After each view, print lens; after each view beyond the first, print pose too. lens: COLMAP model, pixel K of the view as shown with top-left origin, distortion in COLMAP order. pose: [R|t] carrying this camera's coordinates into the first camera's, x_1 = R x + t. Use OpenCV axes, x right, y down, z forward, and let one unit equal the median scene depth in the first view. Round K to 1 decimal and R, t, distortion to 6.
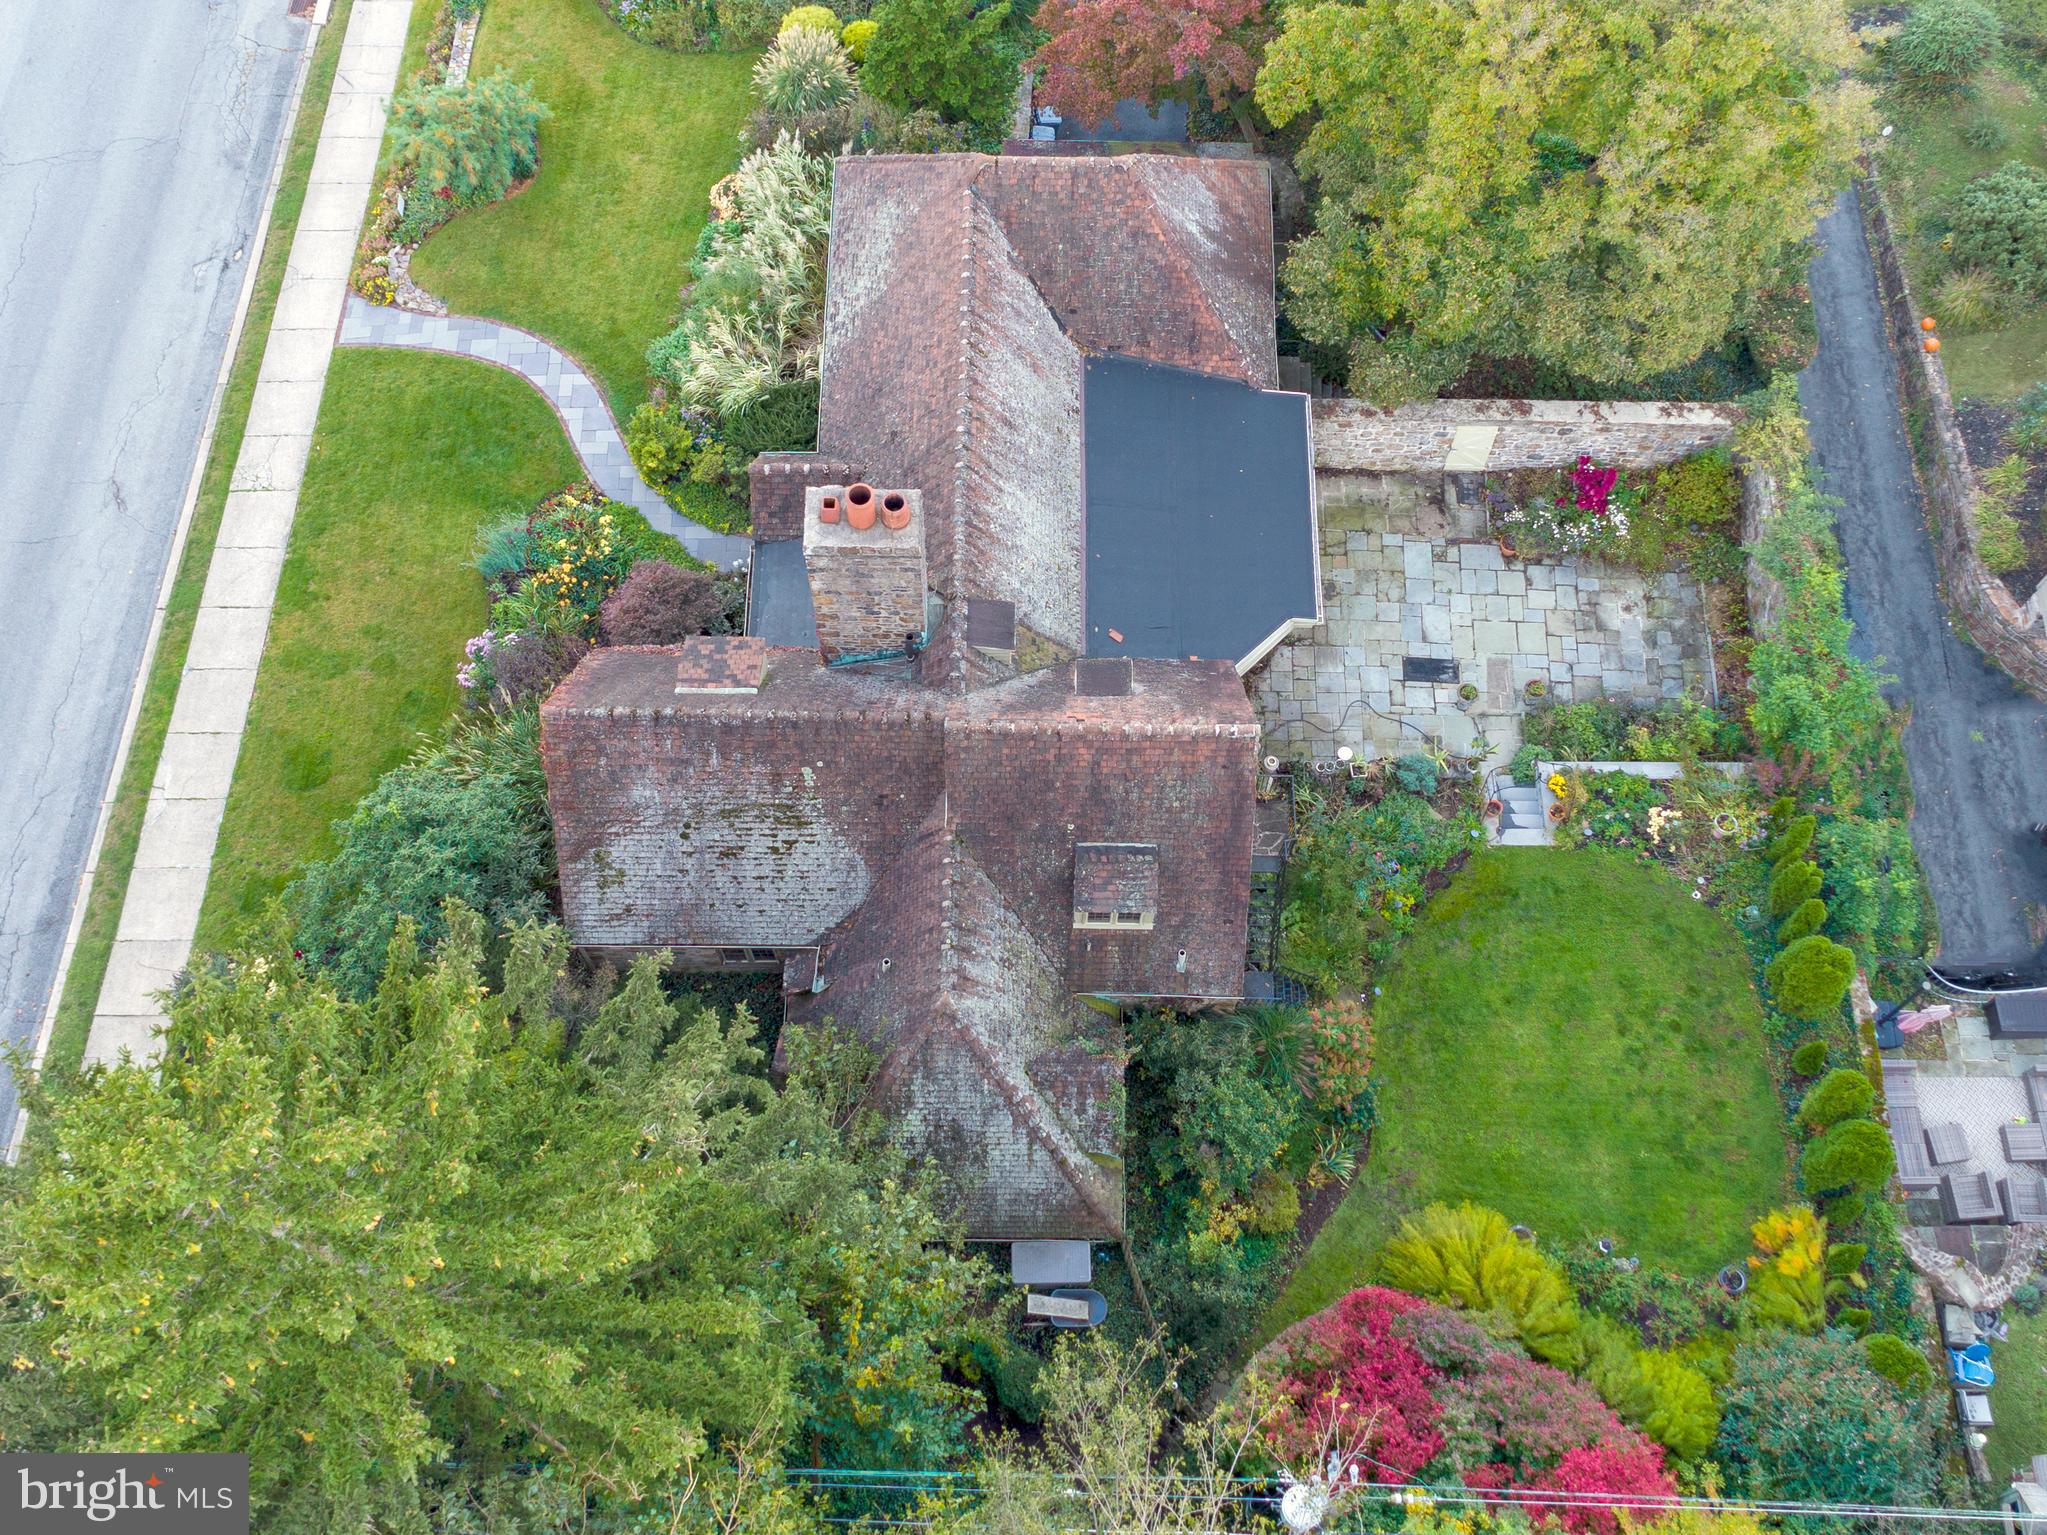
lens RADIAL K [[1994.6, 0, 1052.3], [0, 1994.6, 767.1], [0, 0, 1]] dist [0.016217, 0.012073]
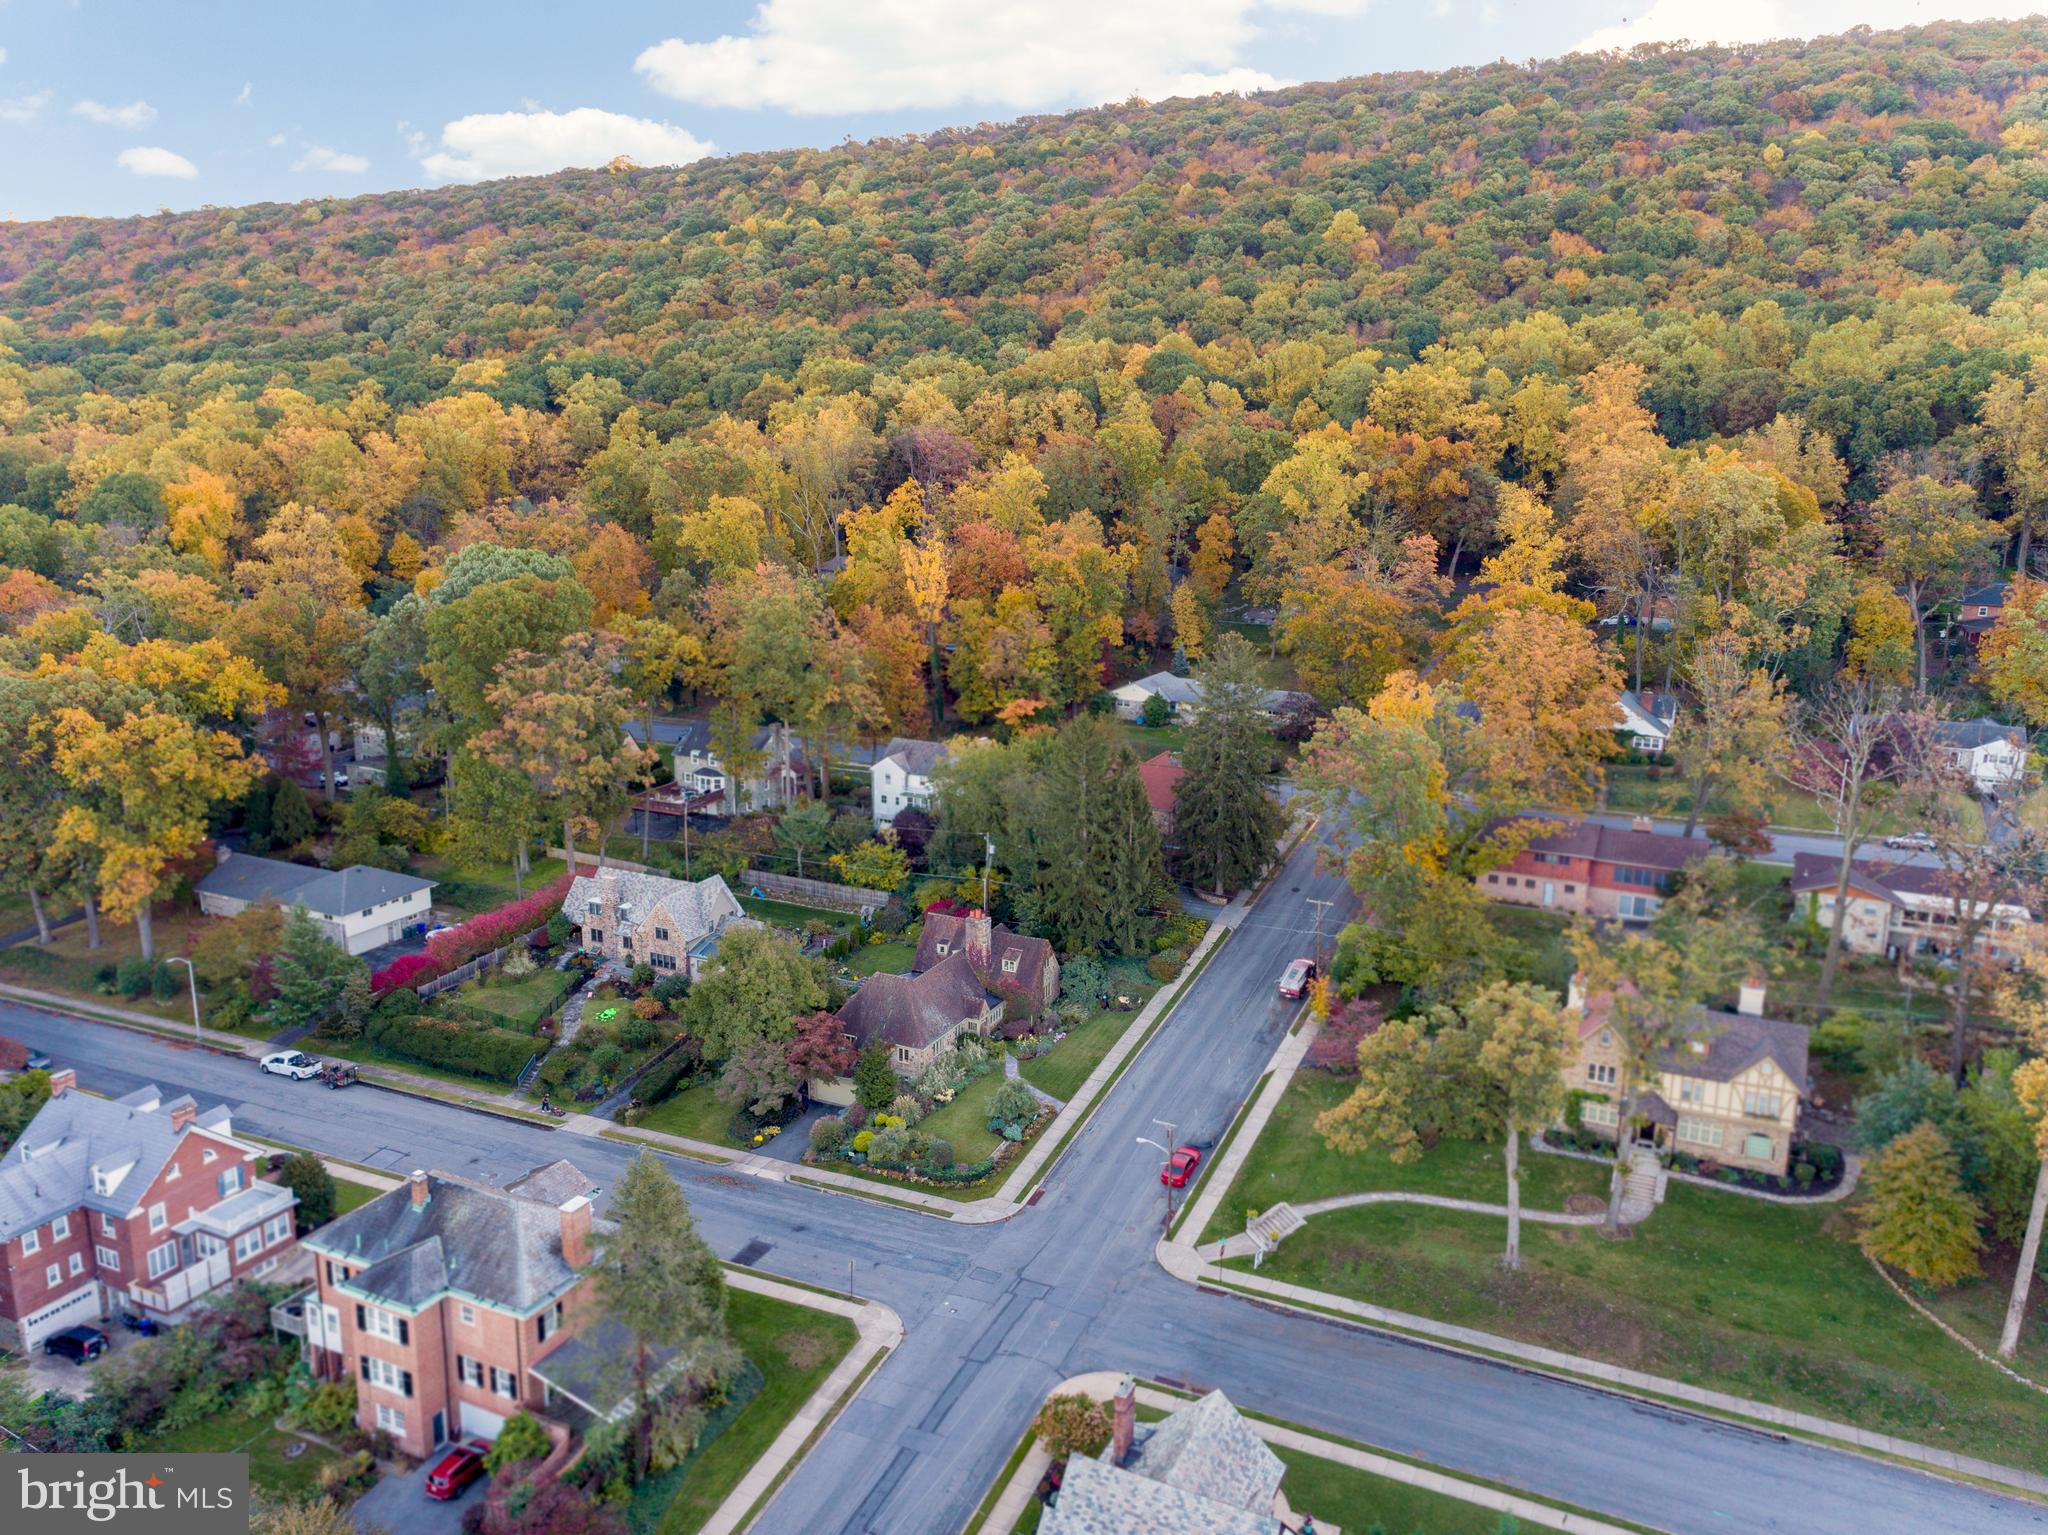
lens RADIAL K [[1544.8, 0, 1025.2], [0, 1544.8, 757.9], [0, 0, 1]] dist [0.021007, 0.015358]
pose [[-0.903841, -0.117726, 0.411354, -1.474914], [0.389341, 0.172405, 0.904815, -3.085835], [-0.177440, 0.977966, -0.109992, 0.799476]]
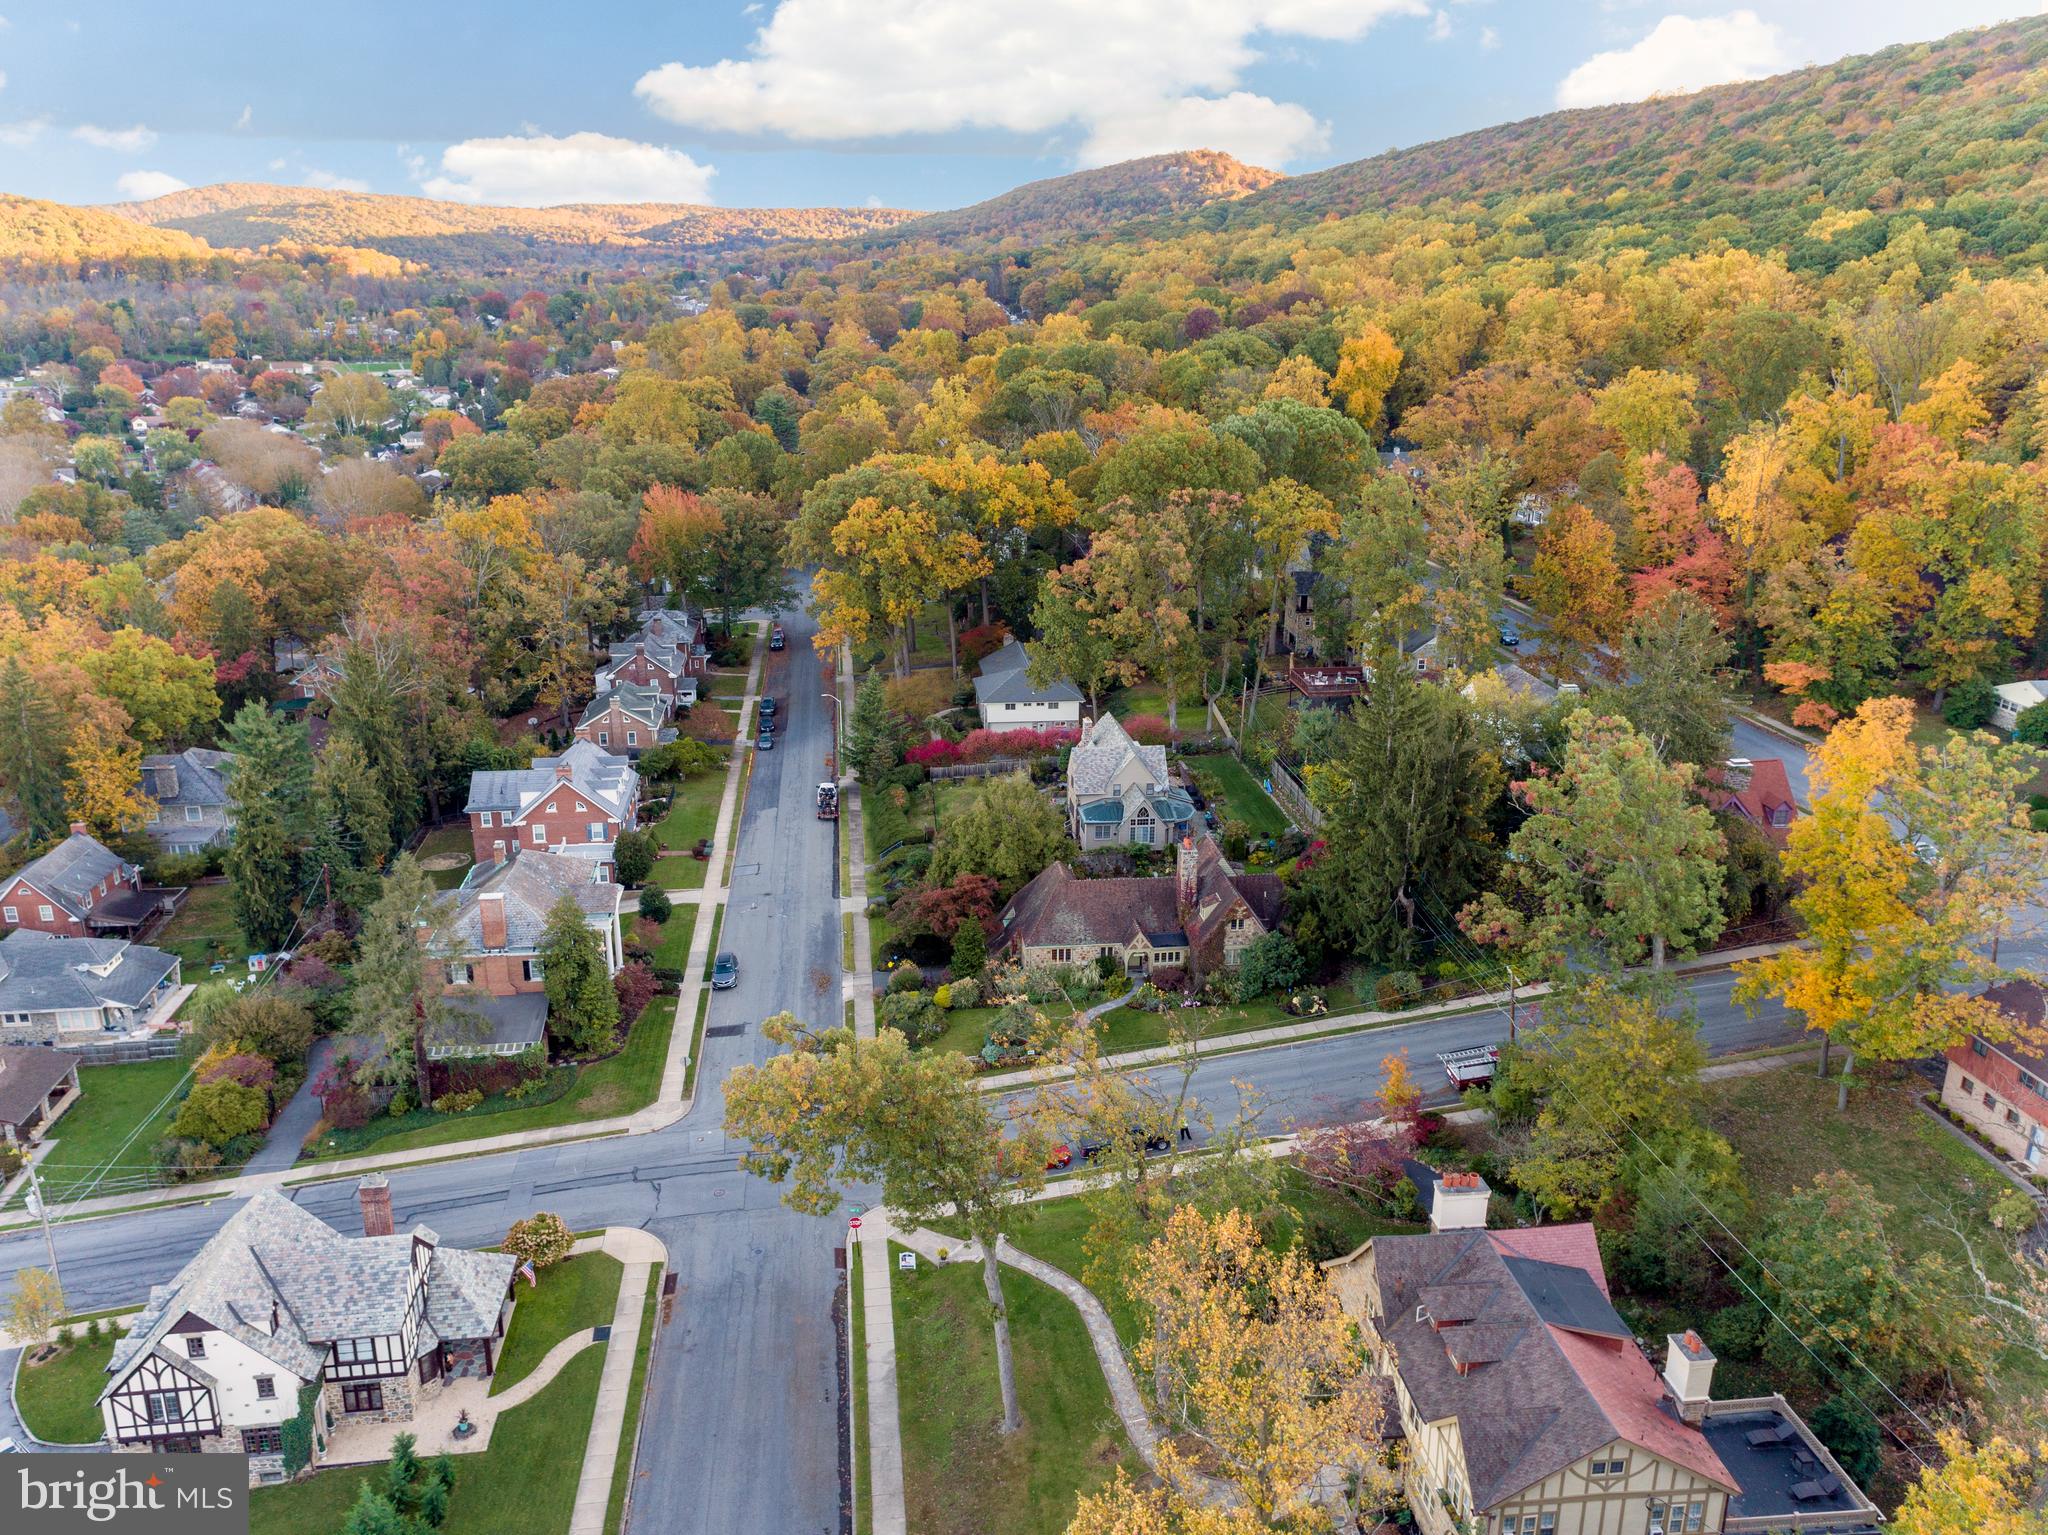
lens RADIAL K [[1544.8, 0, 1025.2], [0, 1544.8, 757.9], [0, 0, 1]] dist [0.021007, 0.015358]
pose [[-0.129562, -0.321684, 0.937941, -2.692160], [0.918626, 0.317155, 0.235668, -1.114035], [-0.373283, 0.892150, 0.254416, 0.018453]]
